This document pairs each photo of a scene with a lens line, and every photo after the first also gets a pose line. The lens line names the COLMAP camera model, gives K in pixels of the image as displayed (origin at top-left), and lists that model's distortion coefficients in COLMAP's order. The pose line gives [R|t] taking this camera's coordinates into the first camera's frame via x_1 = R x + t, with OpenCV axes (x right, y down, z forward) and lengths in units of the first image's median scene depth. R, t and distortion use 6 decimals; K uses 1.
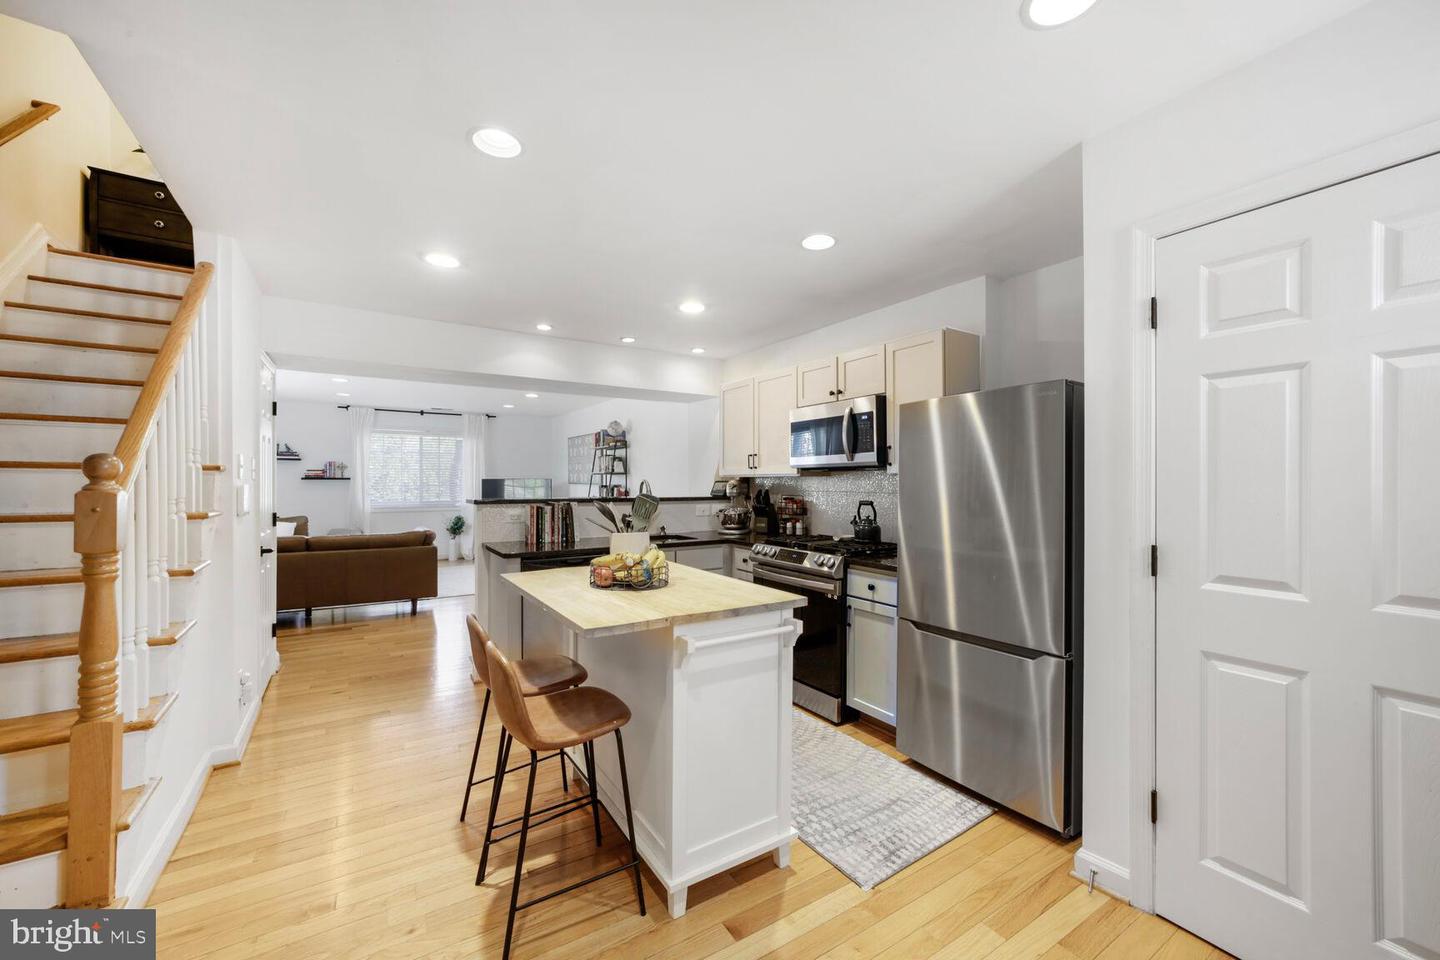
lens RADIAL K [[572.0, 0, 720.0], [0, 572.0, 480.0], [0, 0, 1]] dist [-0.002033, -0.000007]
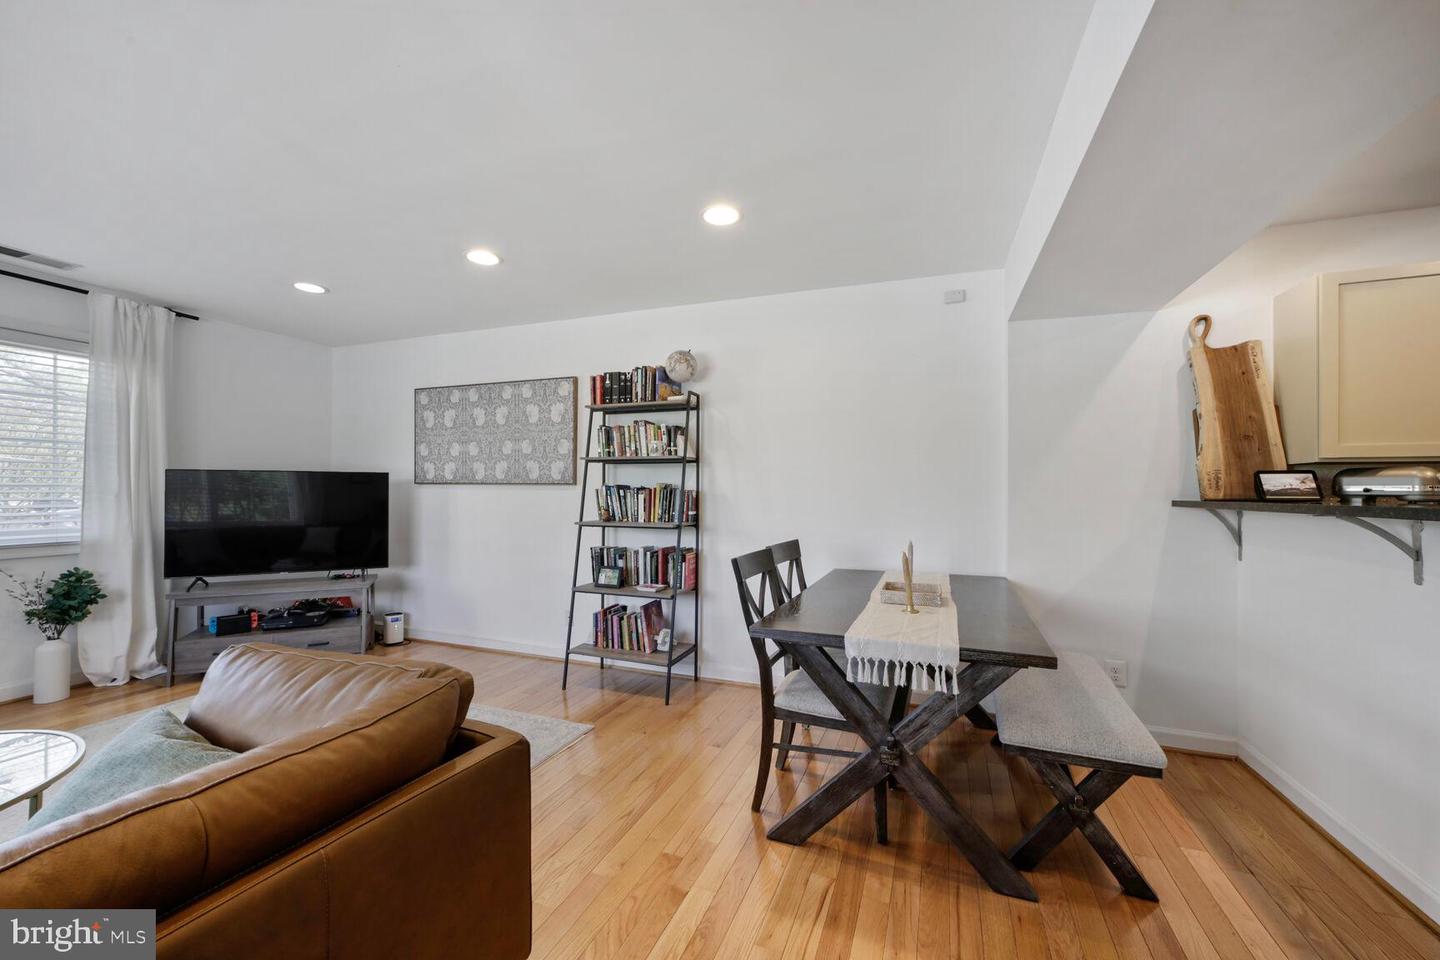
lens RADIAL K [[568.3, 0, 723.3], [0, 568.3, 487.0], [0, 0, 1]] dist [-0.020441, 0.012617]
pose [[0.795814, 0.007428, 0.605496, -0.747548], [-0.004827, 0.999971, -0.005924, 0.022224], [-0.605522, 0.001791, 0.795826, 1.010116]]
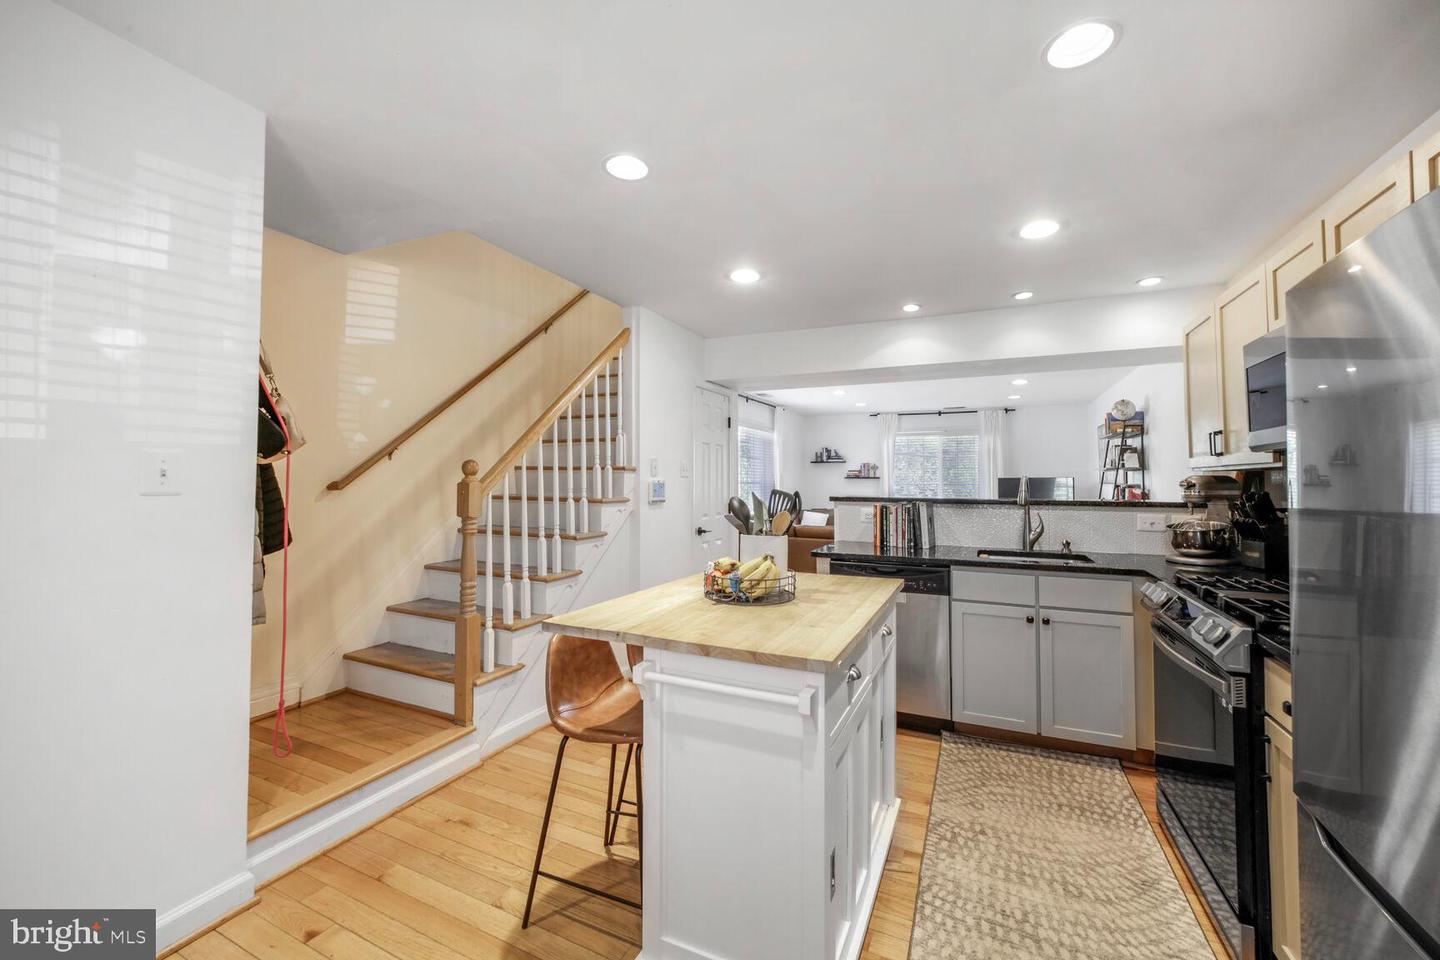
lens RADIAL K [[571.2, 0, 723.7], [0, 571.2, 461.2], [0, 0, 1]] dist [-0.000784, 0.000060]
pose [[0.540733, -0.027685, -0.840739, 0.272212], [-0.000873, 0.999439, -0.033473, 0.005539], [0.841194, 0.018834, 0.540406, 0.253297]]
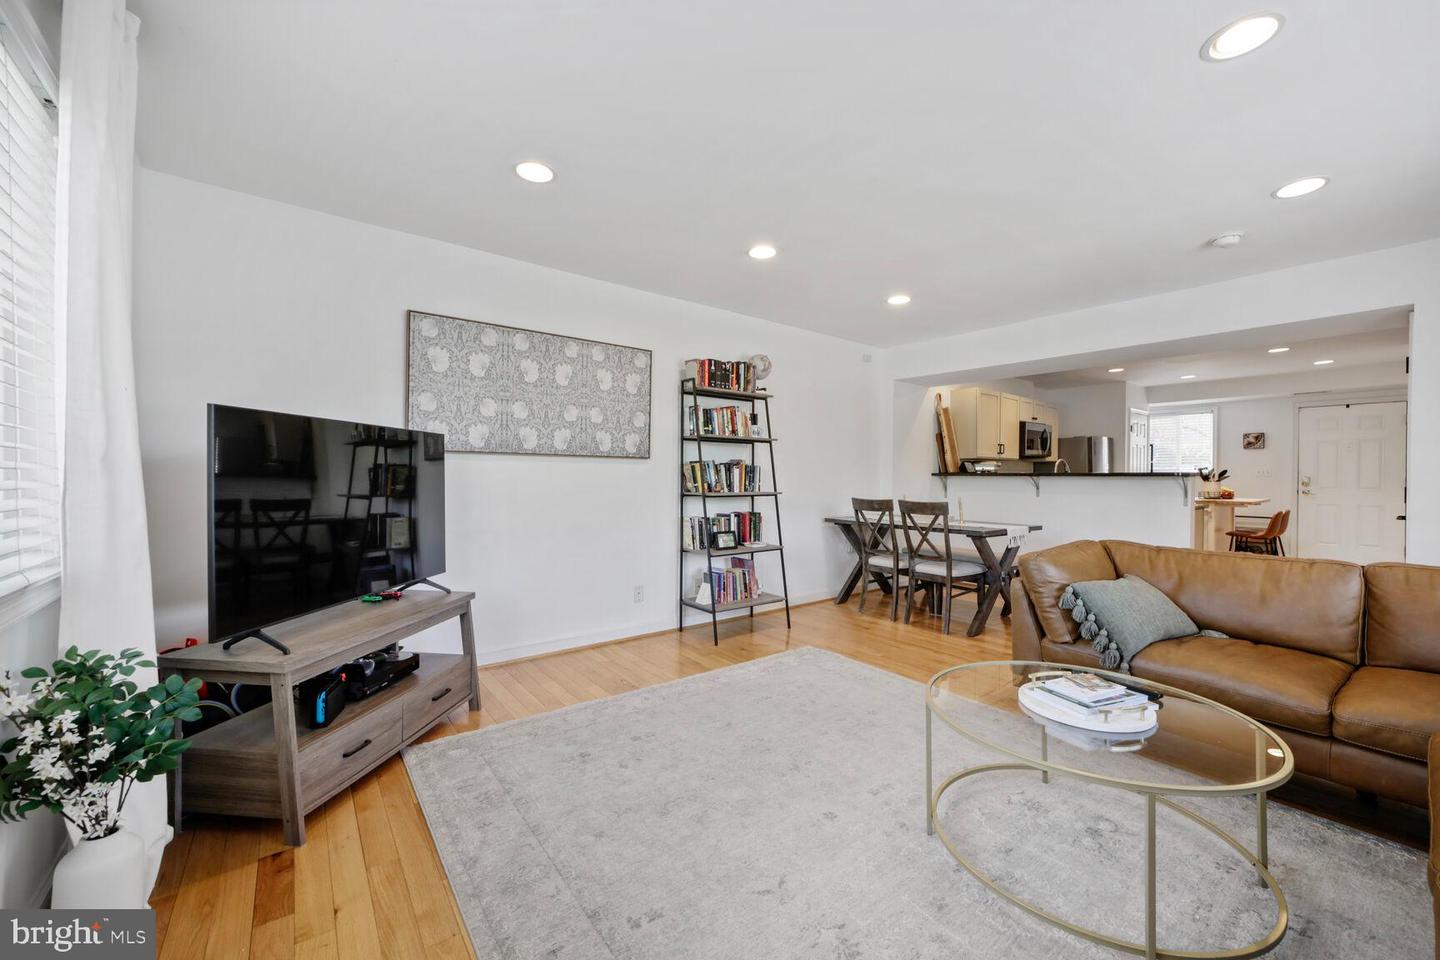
lens RADIAL K [[550.7, 0, 716.1], [0, 550.7, 472.8], [0, 0, 1]] dist [0.000322, 0.000038]
pose [[-0.086004, -0.005943, 0.996277, -1.274427], [-0.013485, 0.999898, 0.004800, 0.031596], [-0.996204, -0.013022, -0.086075, 1.840095]]
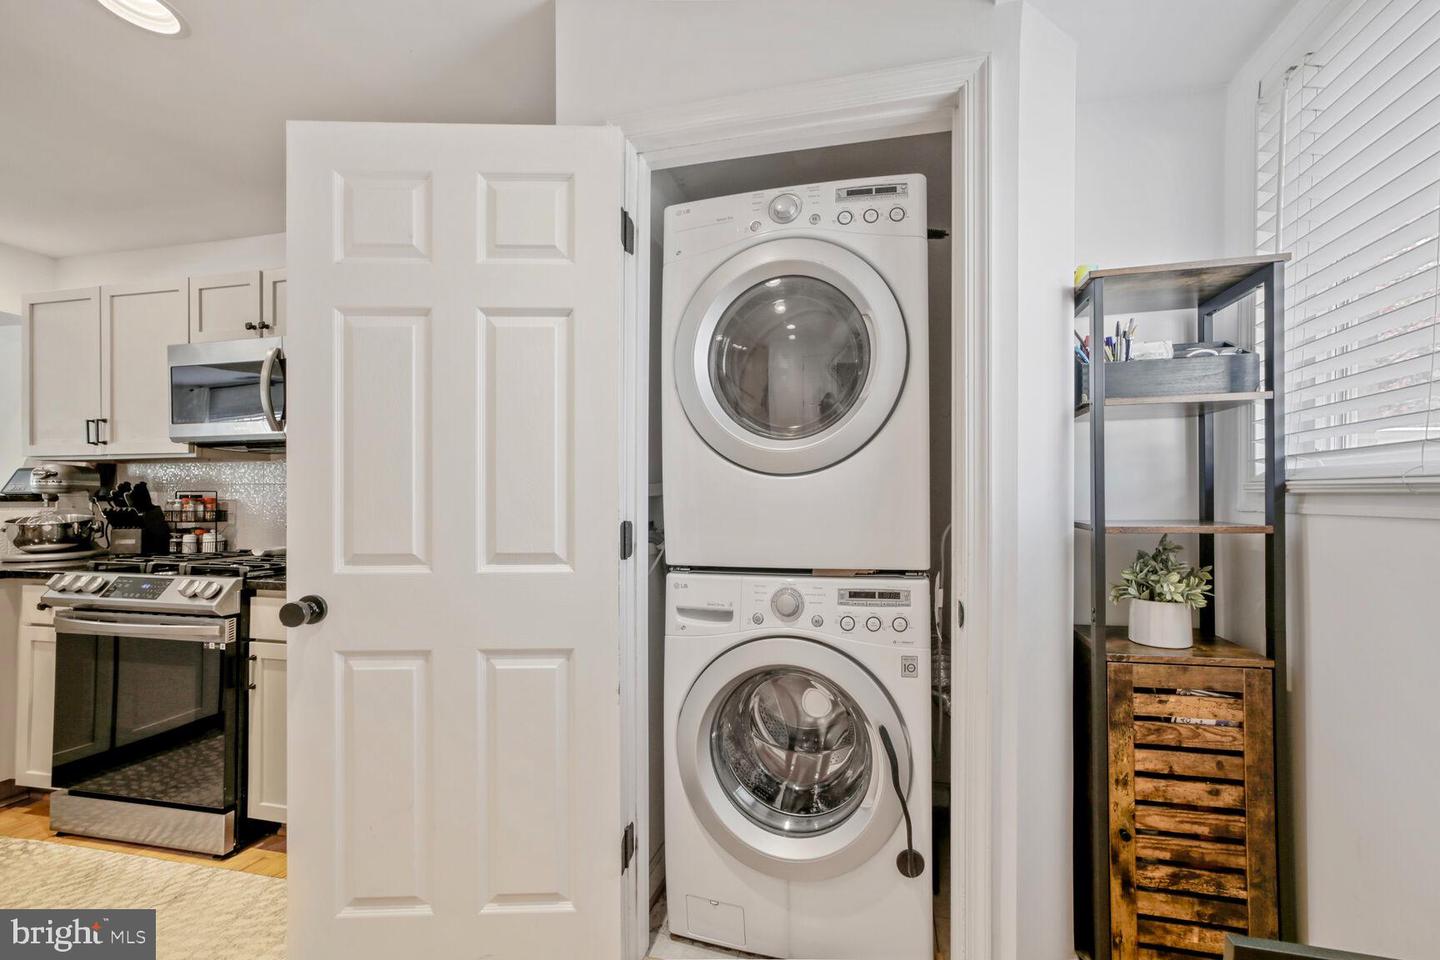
lens RADIAL K [[546.3, 0, 777.7], [0, 546.3, 495.3], [0, 0, 1]] dist [0.000115, 0.000125]
pose [[0.695992, 0.002999, 0.718043, 0.137498], [-0.001208, 0.999995, -0.003005, 0.032014], [-0.718048, 0.001224, 0.695992, 0.121784]]
